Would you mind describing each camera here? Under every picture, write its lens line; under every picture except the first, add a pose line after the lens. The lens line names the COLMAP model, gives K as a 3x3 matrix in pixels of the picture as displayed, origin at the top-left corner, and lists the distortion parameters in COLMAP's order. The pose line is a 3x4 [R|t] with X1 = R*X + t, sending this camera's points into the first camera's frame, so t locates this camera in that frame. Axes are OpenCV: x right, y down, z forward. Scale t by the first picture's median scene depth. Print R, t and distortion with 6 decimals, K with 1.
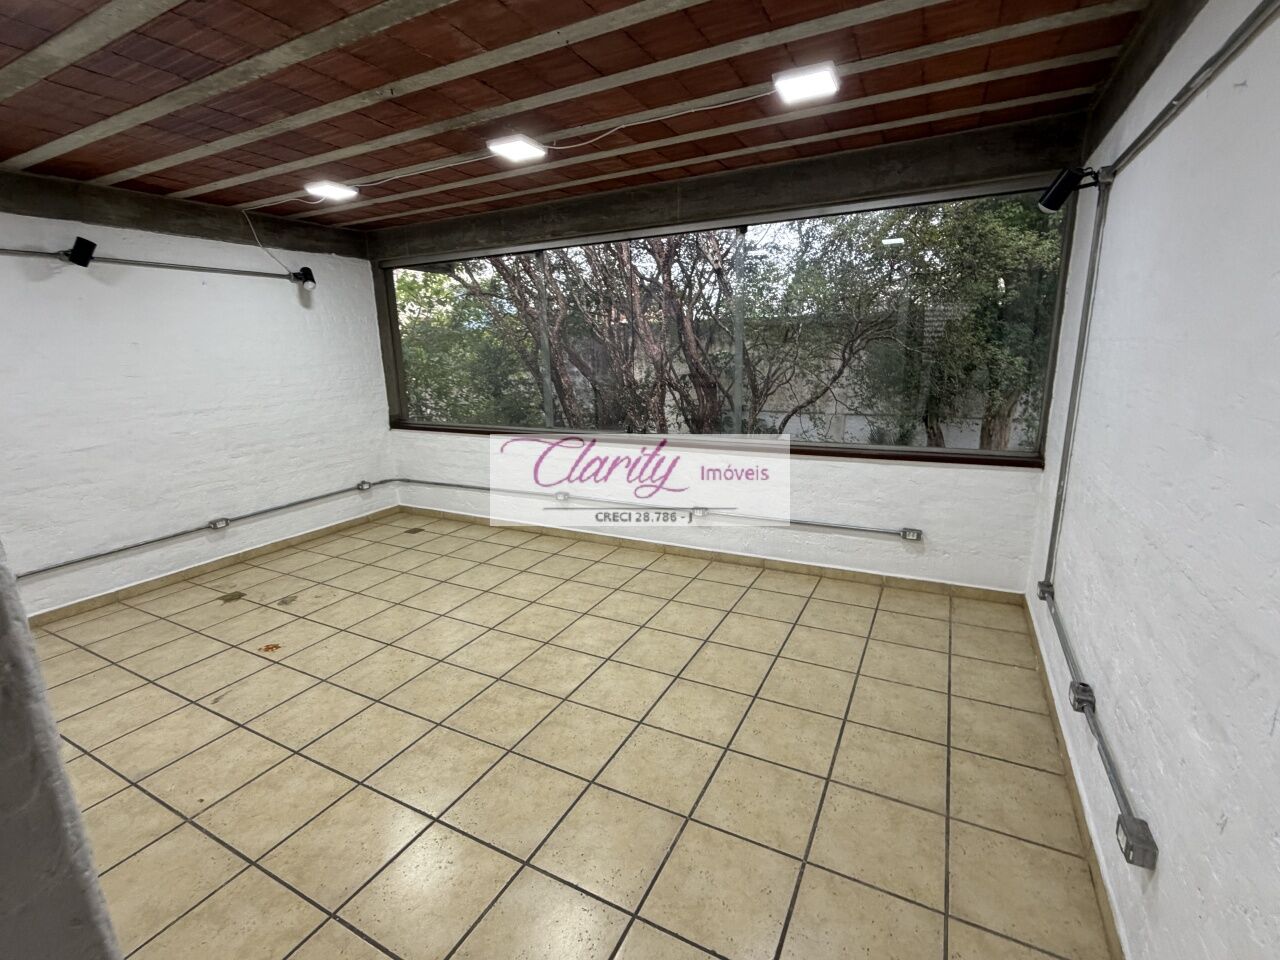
lens RADIAL K [[597.1, 0, 638.4], [0, 597.1, 411.2], [0, 0, 1]] dist [0.005169, 0.000182]
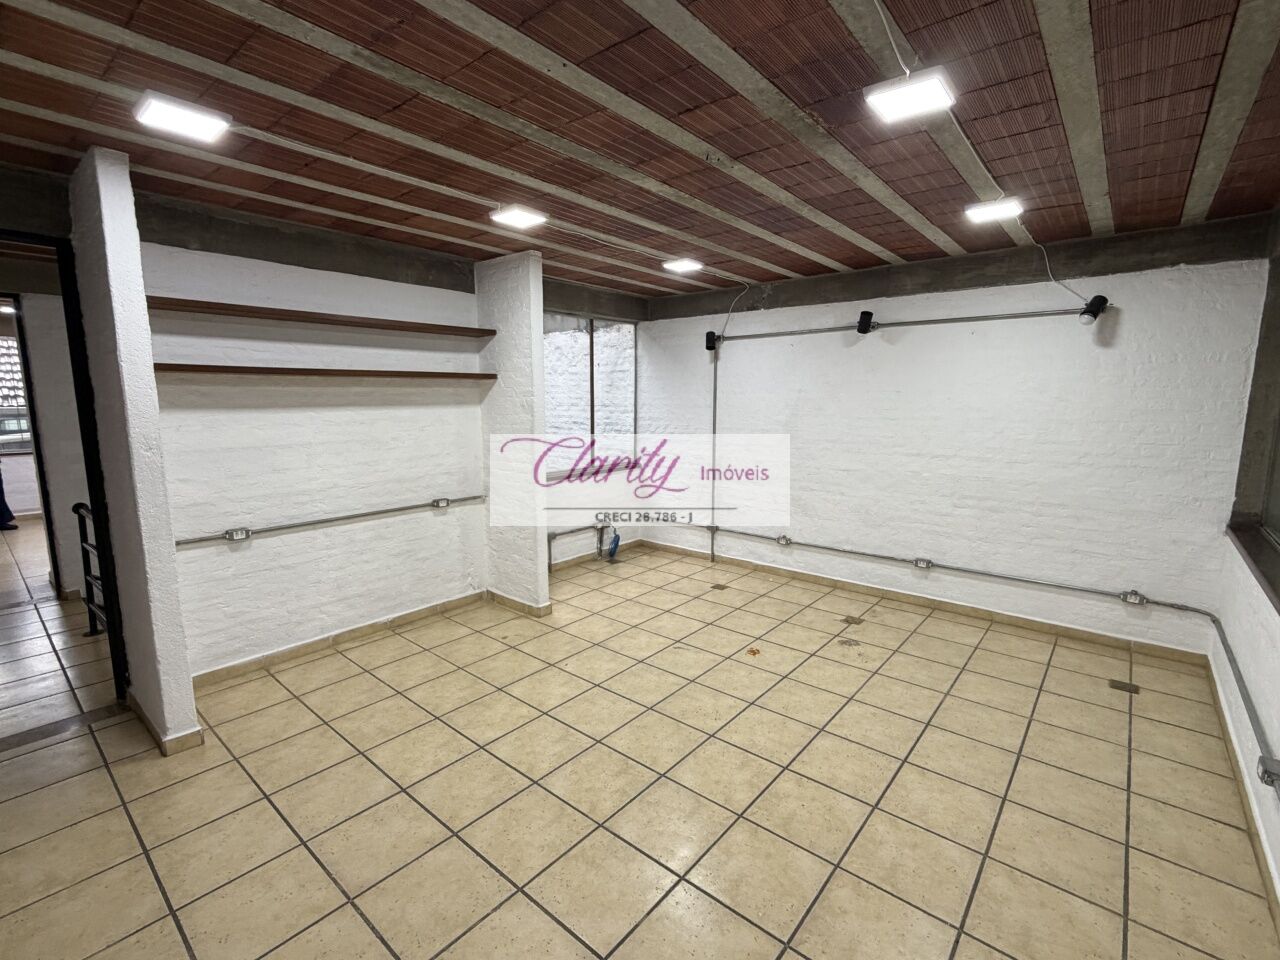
lens RADIAL K [[580.7, 0, 643.0], [0, 580.7, 433.6], [0, 0, 1]] dist [-0.000501, 0.000030]
pose [[-0.206119, 0.089967, -0.974382, 0.448870], [-0.102299, 0.988327, 0.112895, -0.122658], [0.973165, 0.122948, -0.194510, 0.830834]]
